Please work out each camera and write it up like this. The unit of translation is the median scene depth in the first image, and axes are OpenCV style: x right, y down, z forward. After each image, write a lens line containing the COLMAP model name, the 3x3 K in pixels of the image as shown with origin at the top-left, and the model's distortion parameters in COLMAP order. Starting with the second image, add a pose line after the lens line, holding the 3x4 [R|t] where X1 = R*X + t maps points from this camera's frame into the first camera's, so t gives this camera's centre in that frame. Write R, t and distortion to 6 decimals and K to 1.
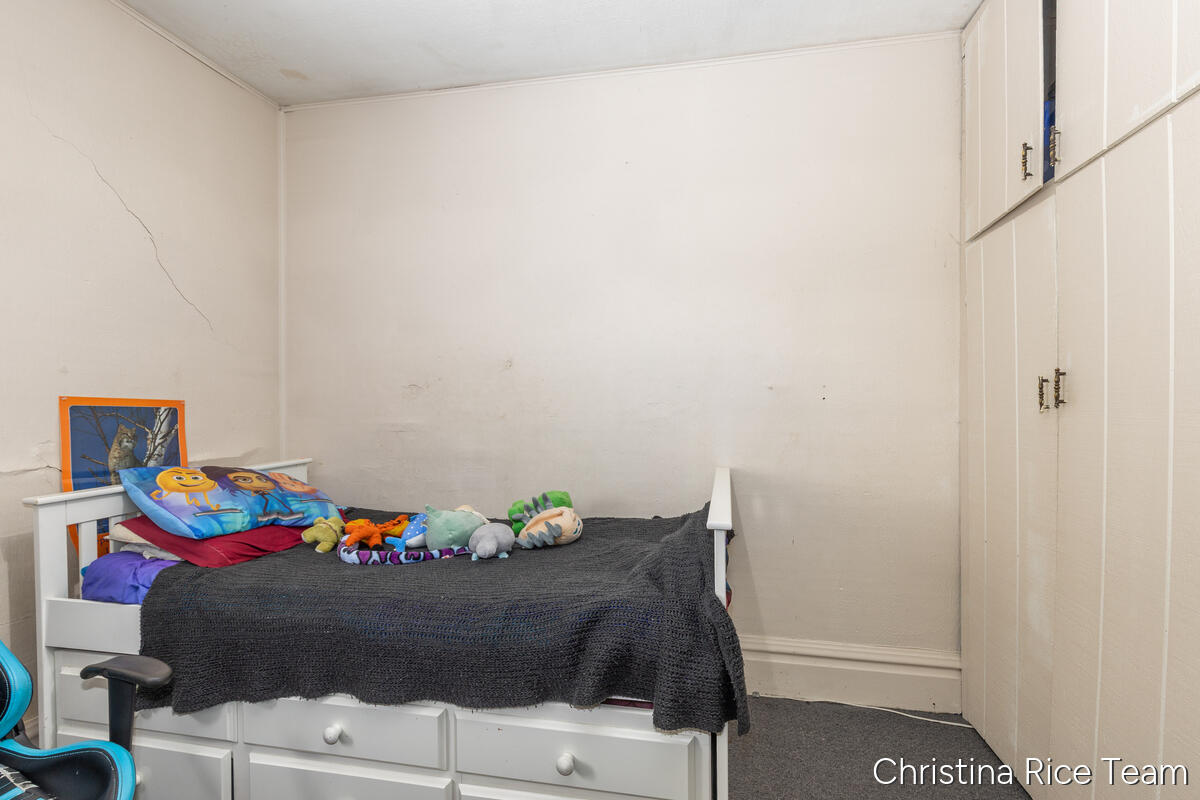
lens RADIAL K [[558.9, 0, 602.9], [0, 558.9, 406.9], [0, 0, 1]] dist [0.019045, 0.000369]
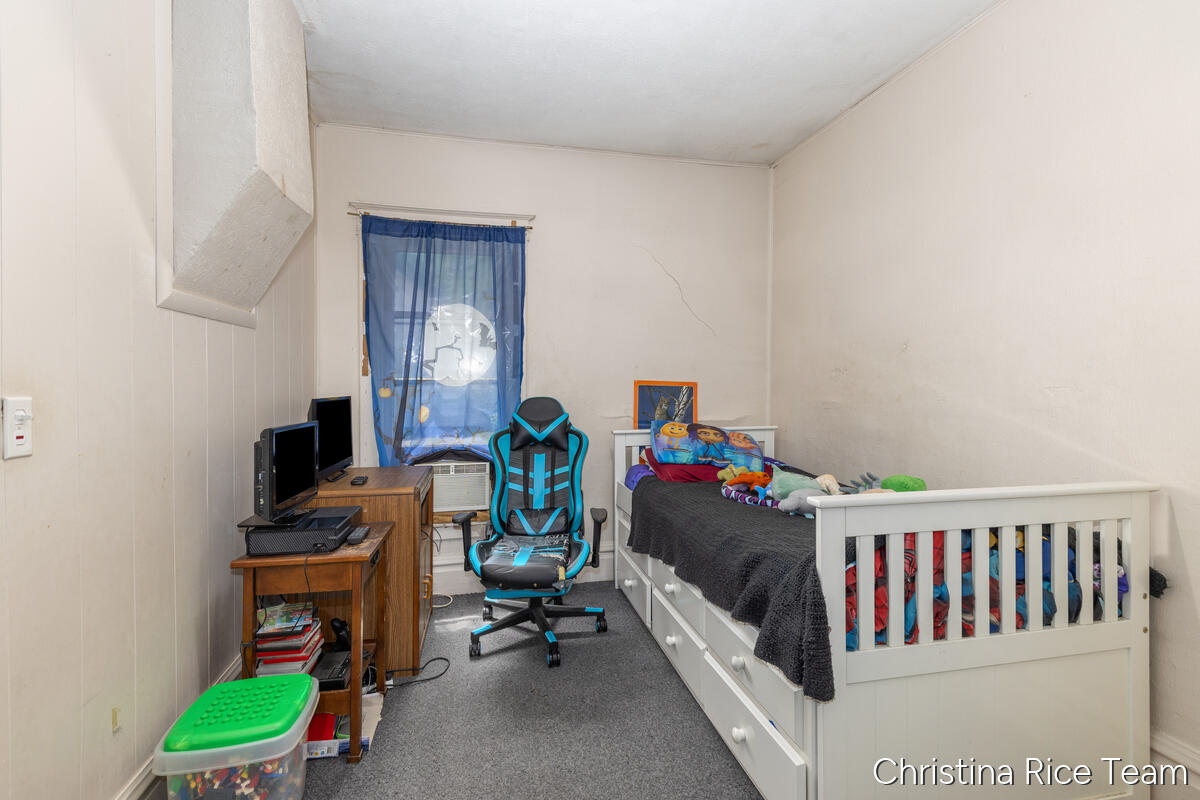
lens RADIAL K [[558.9, 0, 604.6], [0, 558.9, 377.1], [0, 0, 1]] dist [0.019045, 0.000369]
pose [[0.409825, -0.004448, -0.912153, 0.683425], [-0.008301, 0.999929, -0.008605, -0.010838], [0.912126, 0.011098, 0.409759, 0.123302]]
